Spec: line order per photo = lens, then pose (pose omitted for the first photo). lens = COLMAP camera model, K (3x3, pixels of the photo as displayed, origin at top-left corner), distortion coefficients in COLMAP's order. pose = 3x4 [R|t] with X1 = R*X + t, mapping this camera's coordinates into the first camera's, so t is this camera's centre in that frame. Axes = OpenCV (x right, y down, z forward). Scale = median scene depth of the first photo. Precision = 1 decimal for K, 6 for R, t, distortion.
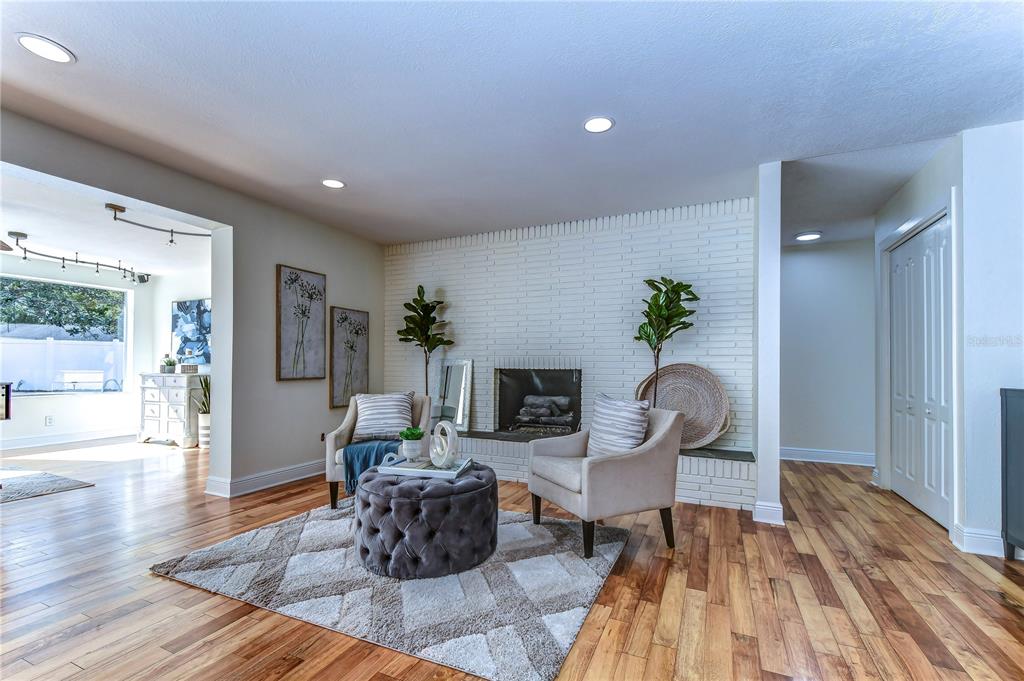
lens RADIAL K [[447.2, 0, 518.3], [0, 447.2, 362.7], [0, 0, 1]] dist [-0.000119, -0.000208]
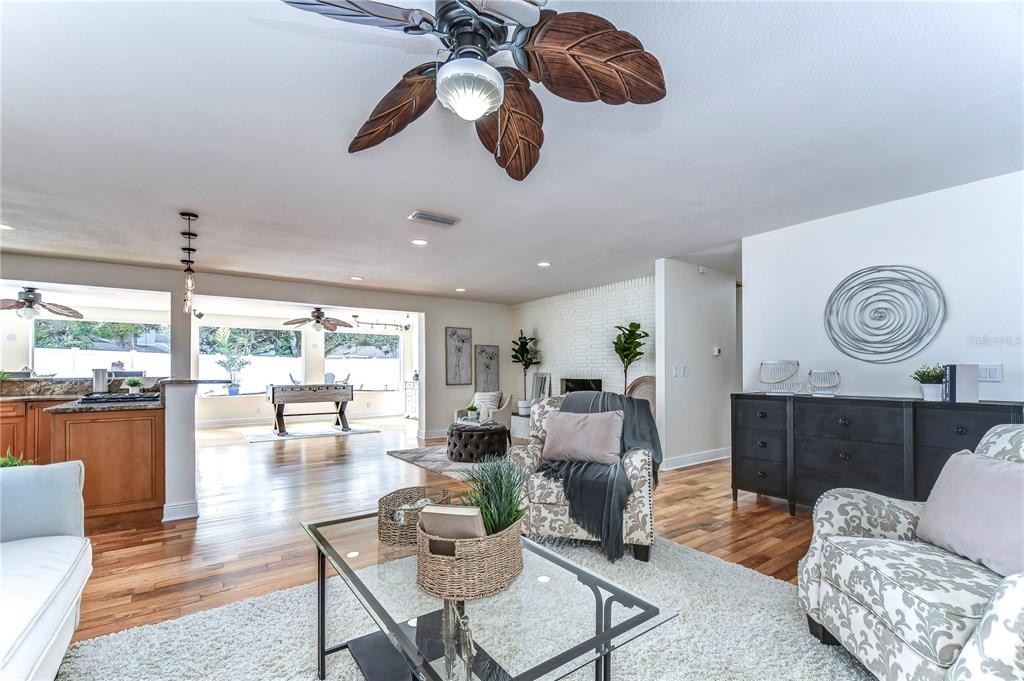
lens RADIAL K [[451.0, 0, 515.4], [0, 451.0, 367.9], [0, 0, 1]] dist [0.005153, -0.000183]
pose [[0.869791, -0.012734, -0.493256, 0.608724], [0.012488, 0.999915, -0.003794, -0.021493], [0.493262, -0.002860, 0.869876, -0.505388]]
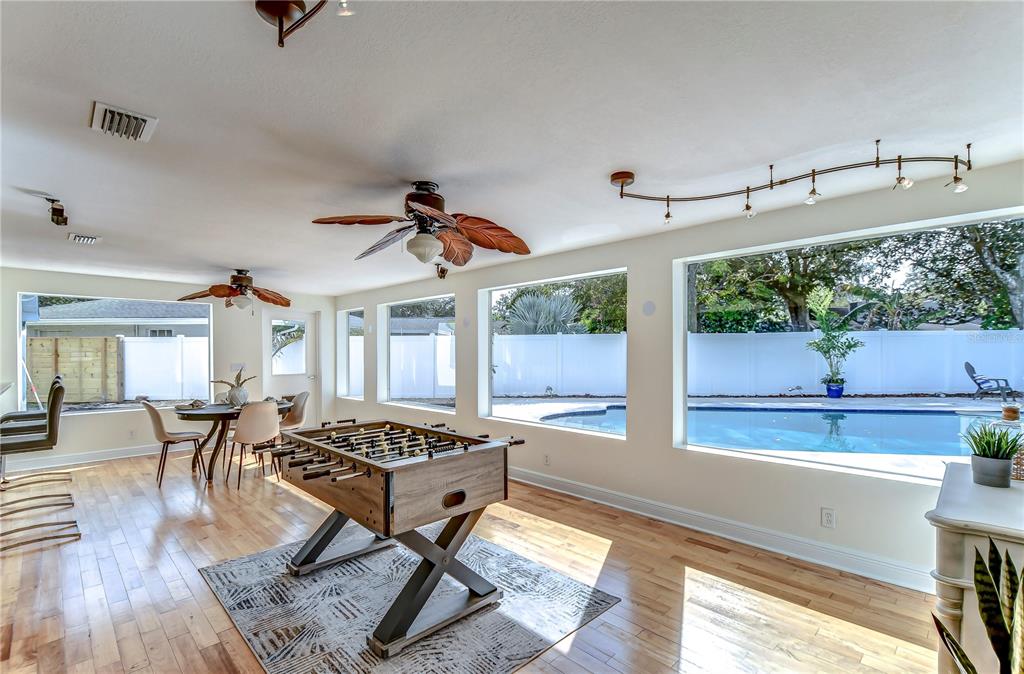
lens RADIAL K [[460.1, 0, 491.7], [0, 460.1, 336.6], [0, 0, 1]] dist [0.000710, 0.000092]
pose [[-0.379697, -0.035334, -0.924436, -0.537065], [0.009207, 0.999077, -0.041968, -0.066687], [0.925065, -0.024446, -0.379021, 1.042615]]
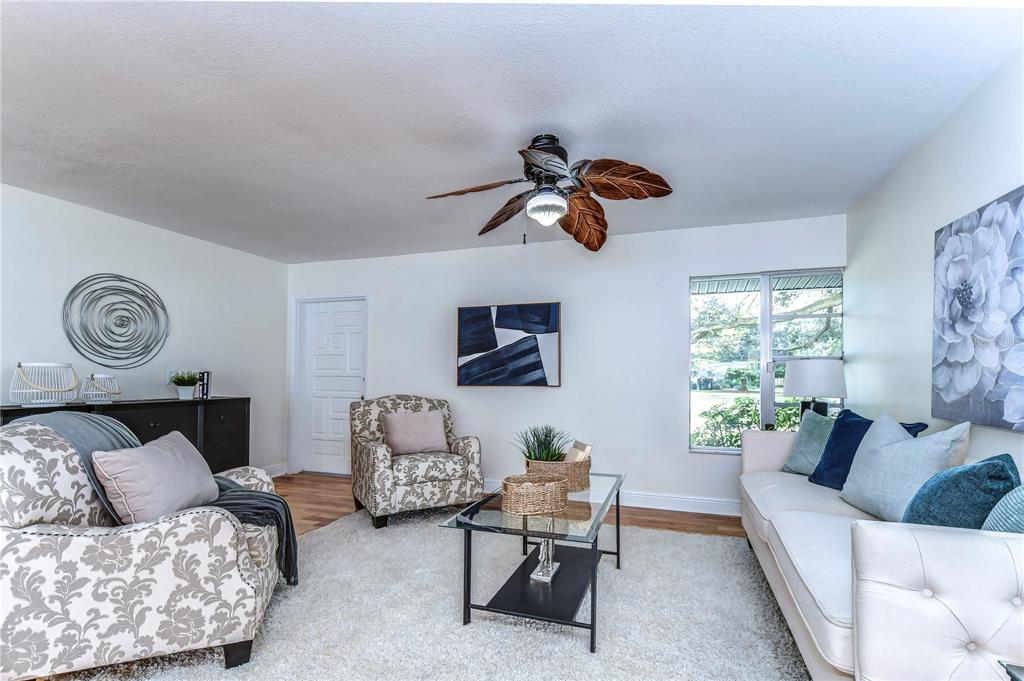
lens RADIAL K [[459.1, 0, 521.2], [0, 459.1, 369.7], [0, 0, 1]] dist [0.001448, -0.000117]
pose [[-0.100676, 0.006274, 0.994900, -0.108010], [-0.011572, 0.999905, -0.007477, -0.024575], [-0.994852, -0.012266, -0.100593, -0.160804]]
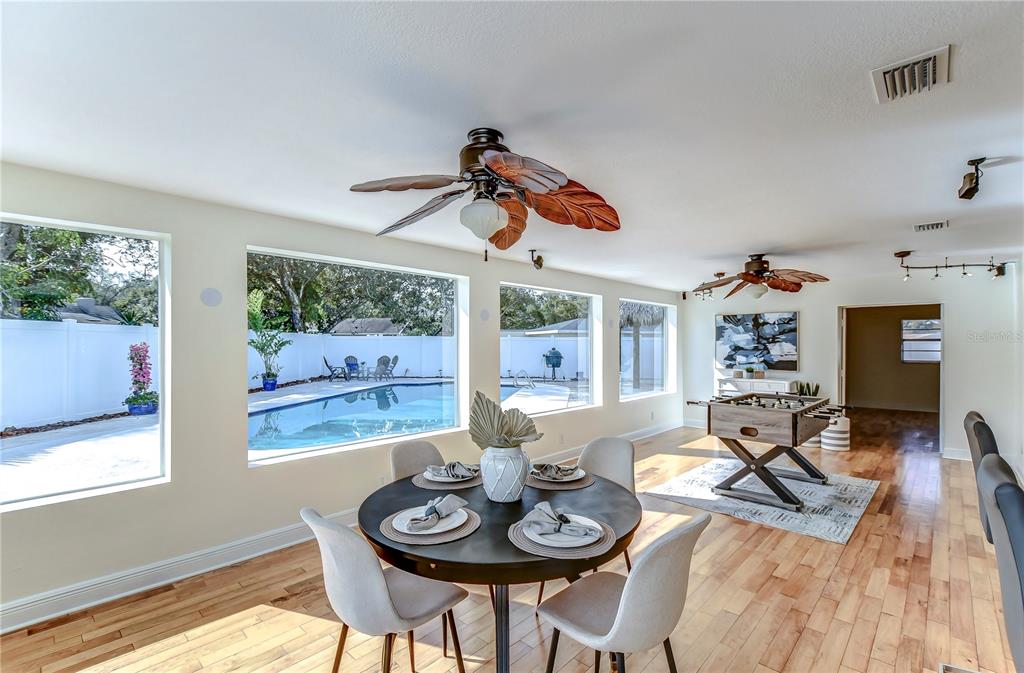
lens RADIAL K [[460.0, 0, 525.5], [0, 460.0, 345.3], [0, 0, 1]] dist [-0.001967, -0.000145]
pose [[0.945773, -0.007632, -0.324739, -1.219403], [0.009642, 0.999943, 0.004583, -0.096322], [0.324686, -0.007465, 0.945793, -0.421771]]
